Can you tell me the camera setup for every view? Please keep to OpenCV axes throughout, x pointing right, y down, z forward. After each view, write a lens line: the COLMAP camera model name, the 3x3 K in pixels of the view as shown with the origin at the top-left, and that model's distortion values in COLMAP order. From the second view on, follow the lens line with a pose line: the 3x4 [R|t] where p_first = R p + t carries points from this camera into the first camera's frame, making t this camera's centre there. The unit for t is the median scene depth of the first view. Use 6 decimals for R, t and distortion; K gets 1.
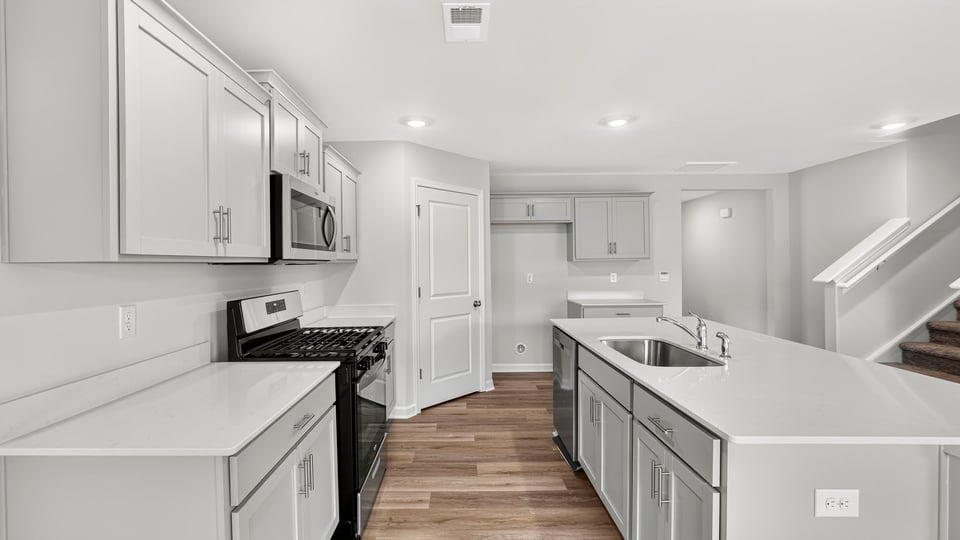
lens RADIAL K [[418.6, 0, 471.9], [0, 418.6, 262.1], [0, 0, 1]] dist [-0.009072, 0.007356]
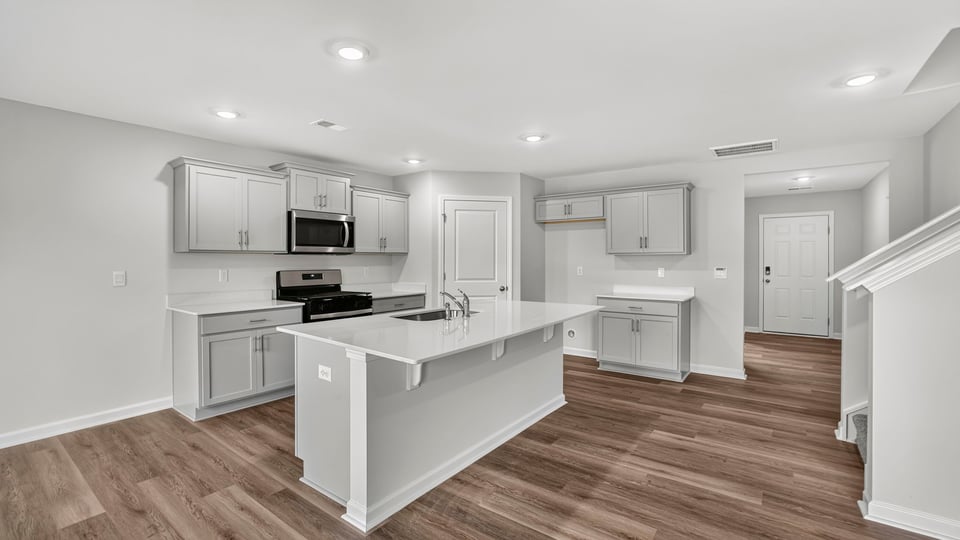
lens RADIAL K [[418.6, 0, 482.0], [0, 418.6, 261.9], [0, 0, 1]] dist [-0.009072, 0.007356]
pose [[0.793635, 0.013201, -0.608251, 0.646491], [-0.007724, 0.999903, 0.011622, 0.005027], [0.608345, -0.004526, 0.793660, -0.027816]]
